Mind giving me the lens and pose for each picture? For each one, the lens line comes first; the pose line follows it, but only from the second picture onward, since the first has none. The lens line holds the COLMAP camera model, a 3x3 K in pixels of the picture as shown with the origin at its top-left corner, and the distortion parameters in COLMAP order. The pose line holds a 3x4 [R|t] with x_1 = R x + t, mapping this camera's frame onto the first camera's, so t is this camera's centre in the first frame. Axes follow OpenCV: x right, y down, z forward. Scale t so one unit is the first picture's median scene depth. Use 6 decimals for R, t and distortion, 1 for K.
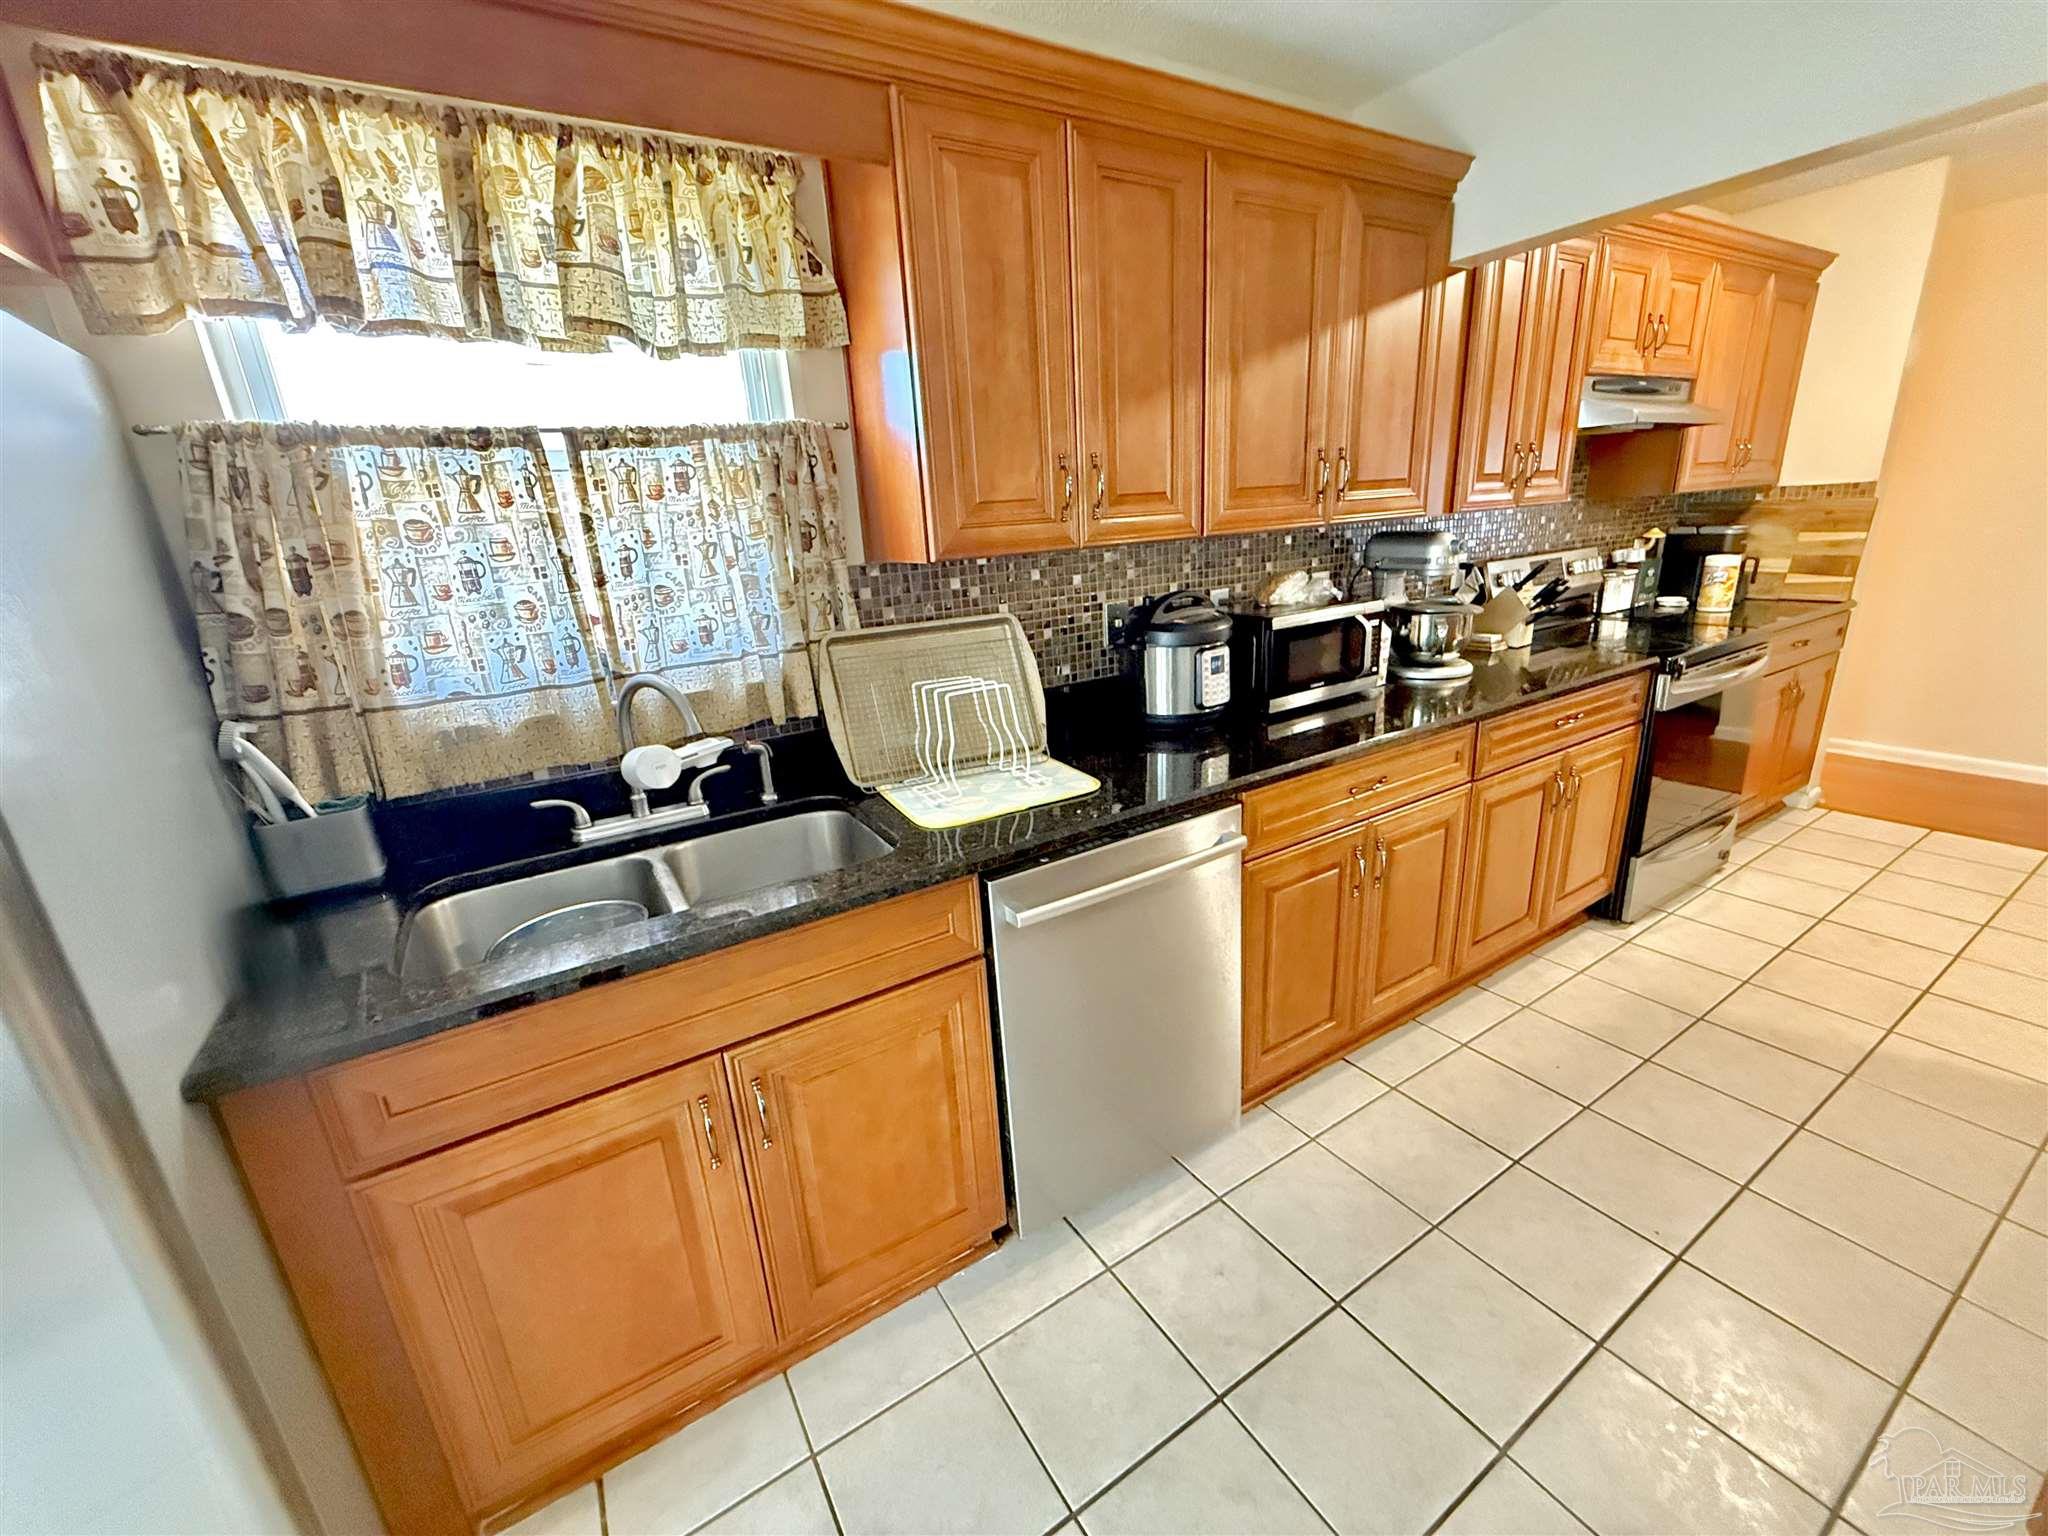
lens RADIAL K [[819.8, 0, 1021.1], [0, 819.8, 766.9], [0, 0, 1]] dist [0.000315, 0.000361]
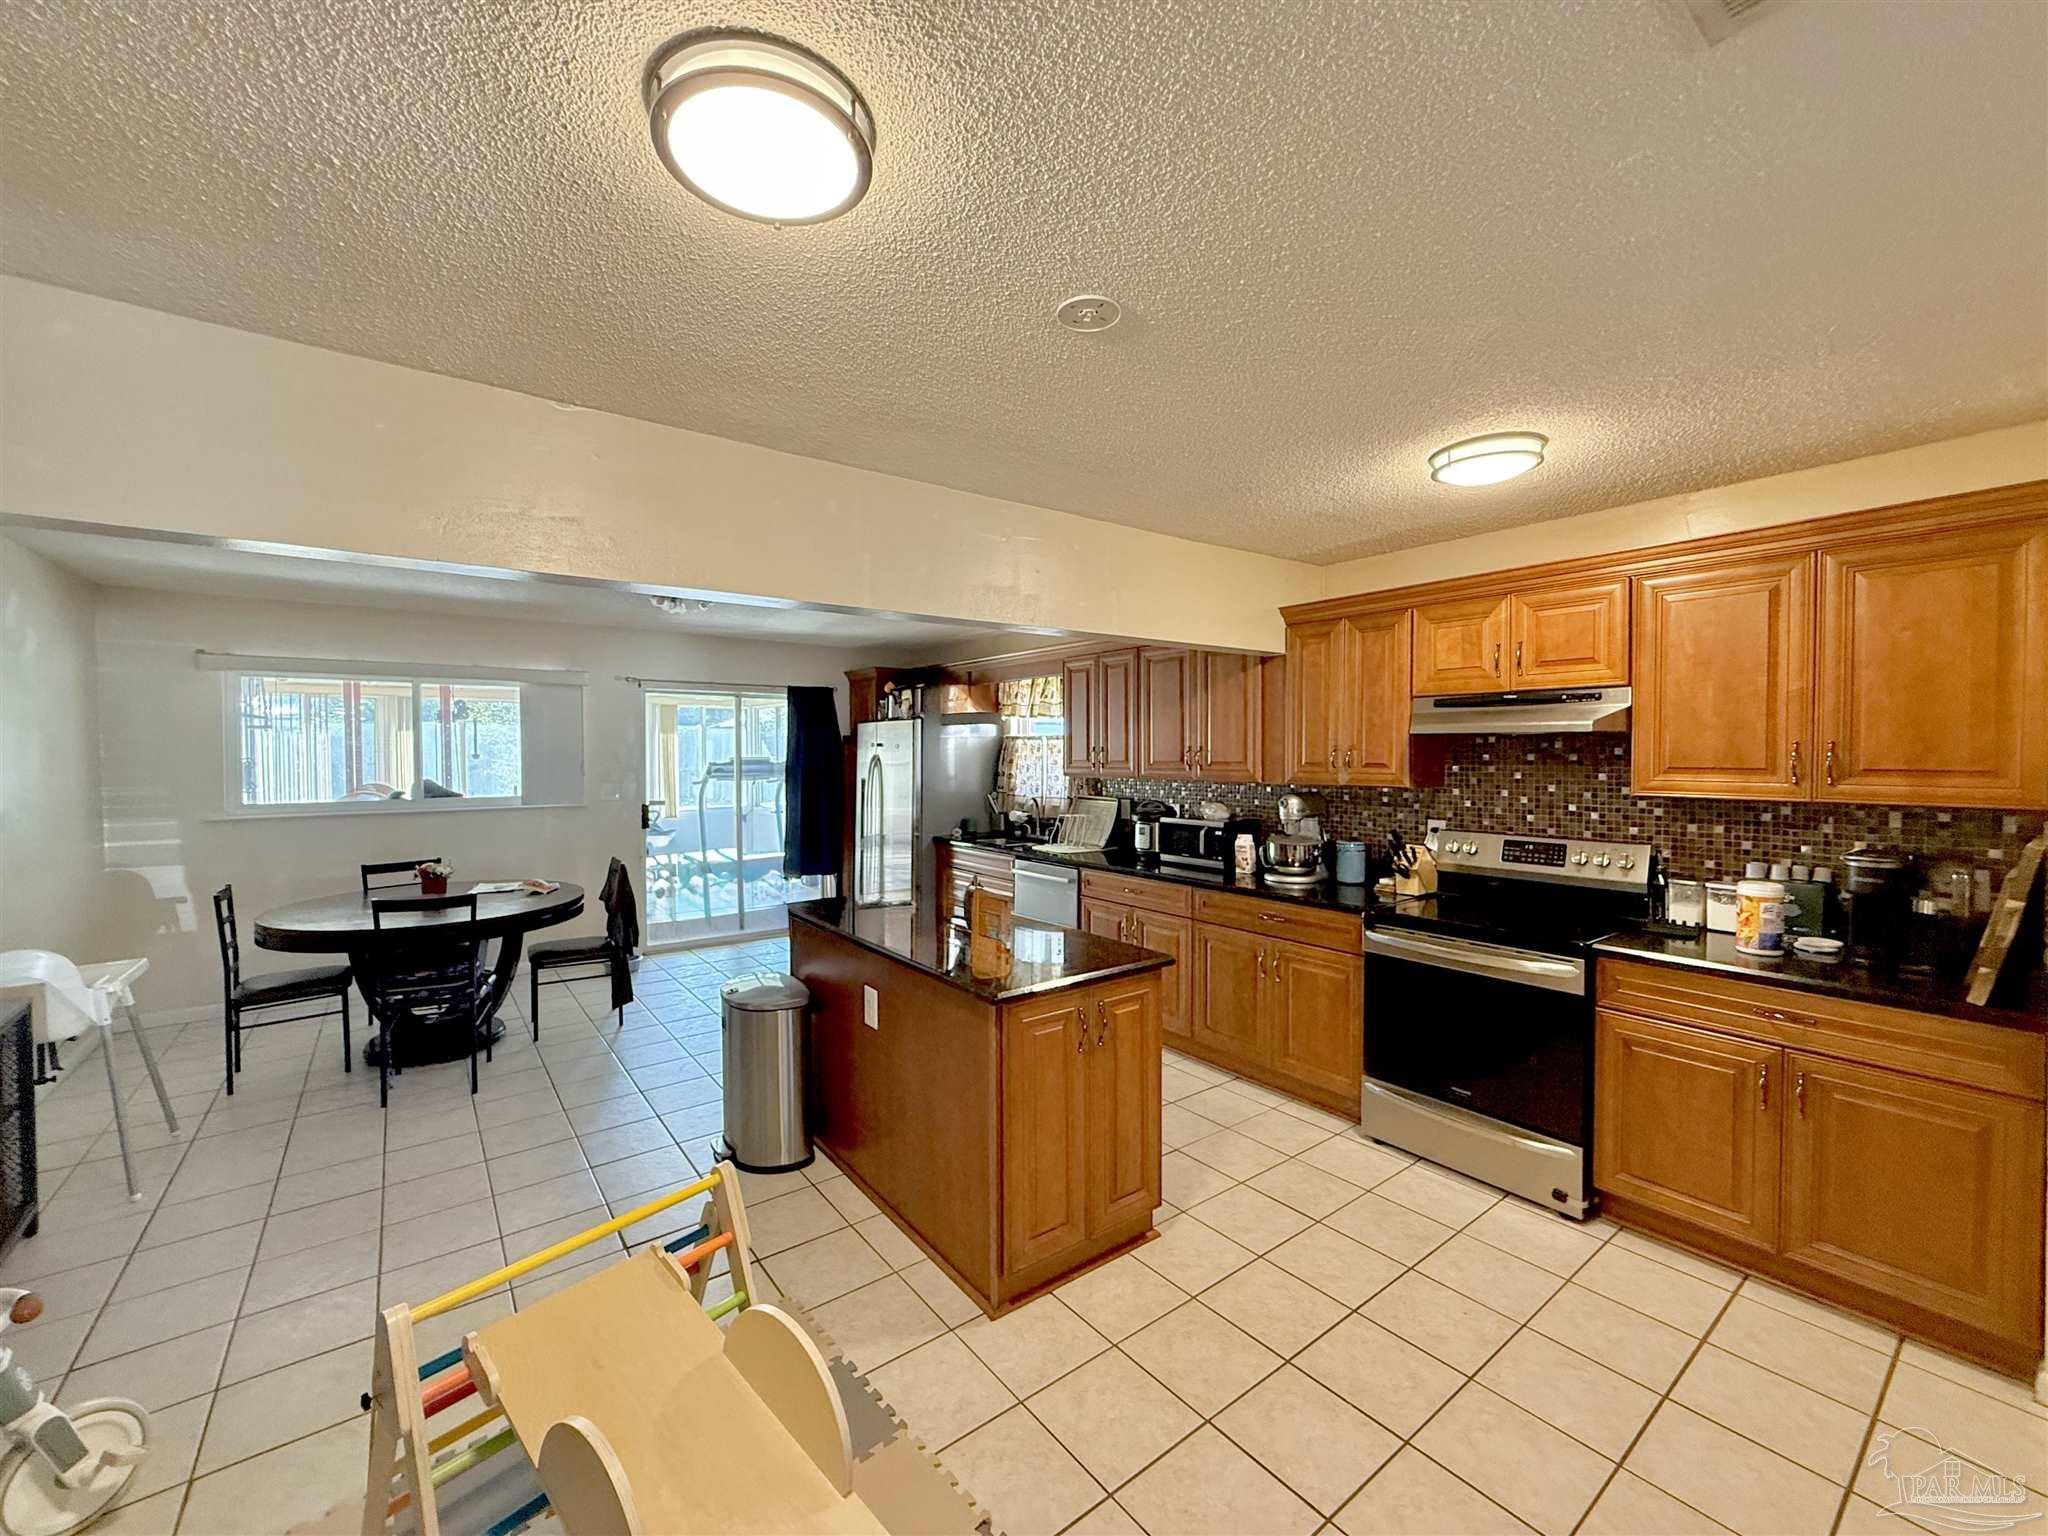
lens RADIAL K [[819.8, 0, 1009.1], [0, 819.8, 765.2], [0, 0, 1]] dist [0.000315, 0.000361]
pose [[0.084190, 0.078801, -0.993329, 2.534359], [-0.297809, 0.953295, 0.050384, -0.308600], [0.950906, 0.291581, 0.103725, 0.330873]]
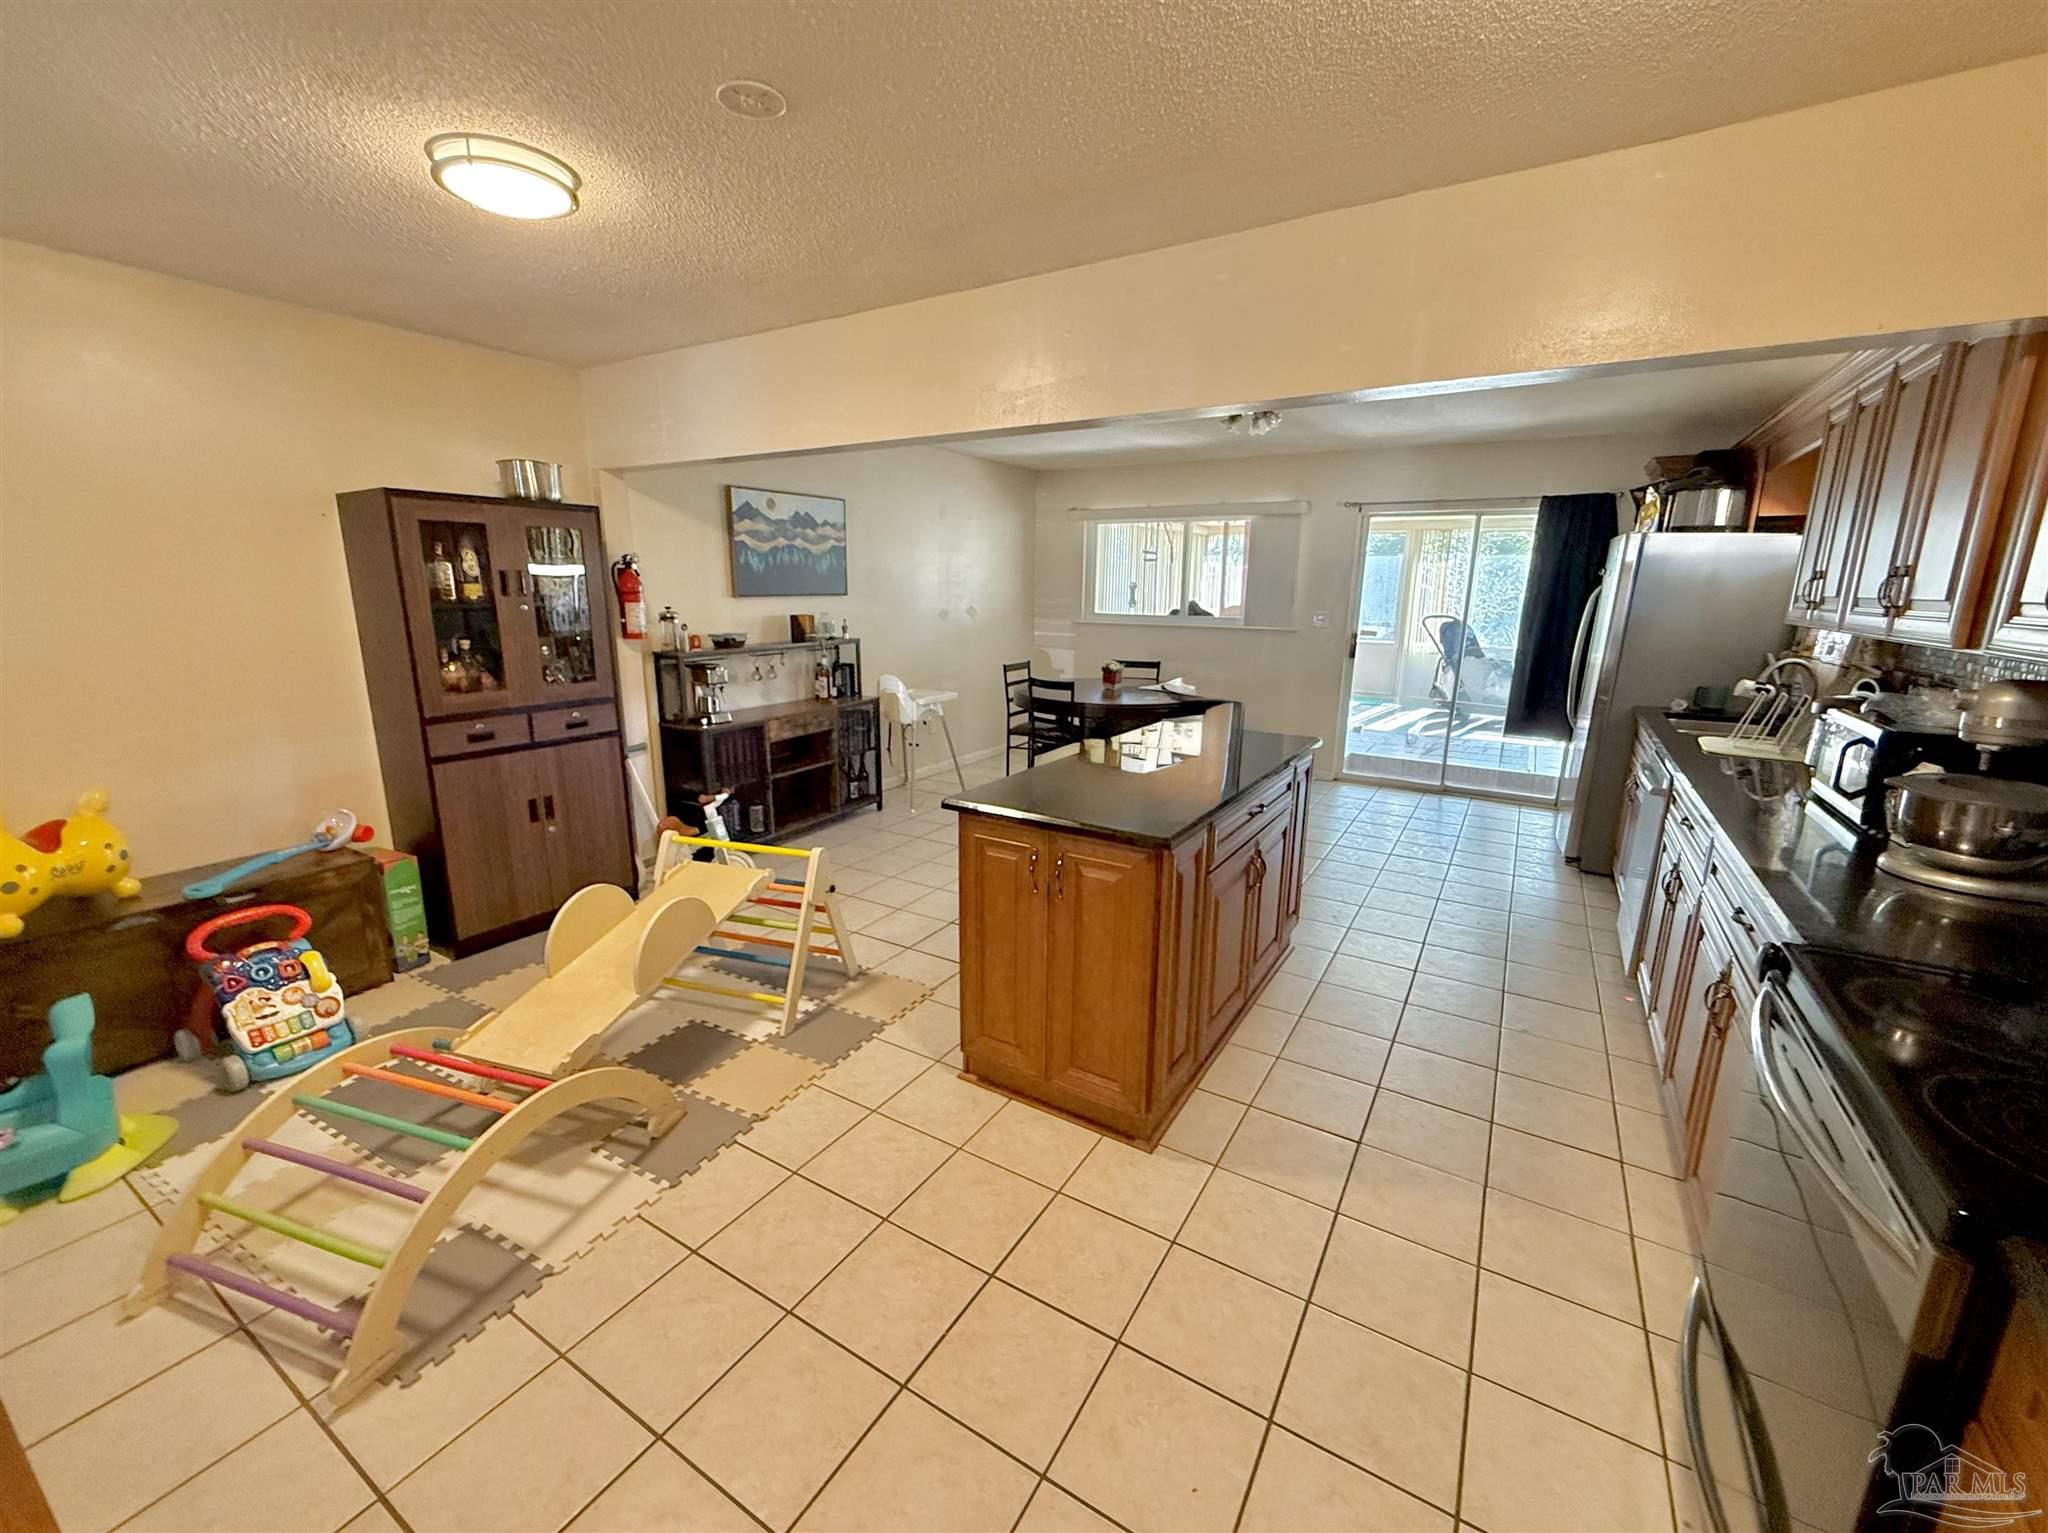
lens RADIAL K [[819.8, 0, 1016.0], [0, 819.8, 764.9], [0, 0, 1]] dist [0.000315, 0.000361]
pose [[-0.892332, 0.150437, -0.425572, 1.863331], [-0.089694, 0.864929, 0.493815, -0.596355], [0.442378, 0.478819, -0.758310, 1.444104]]
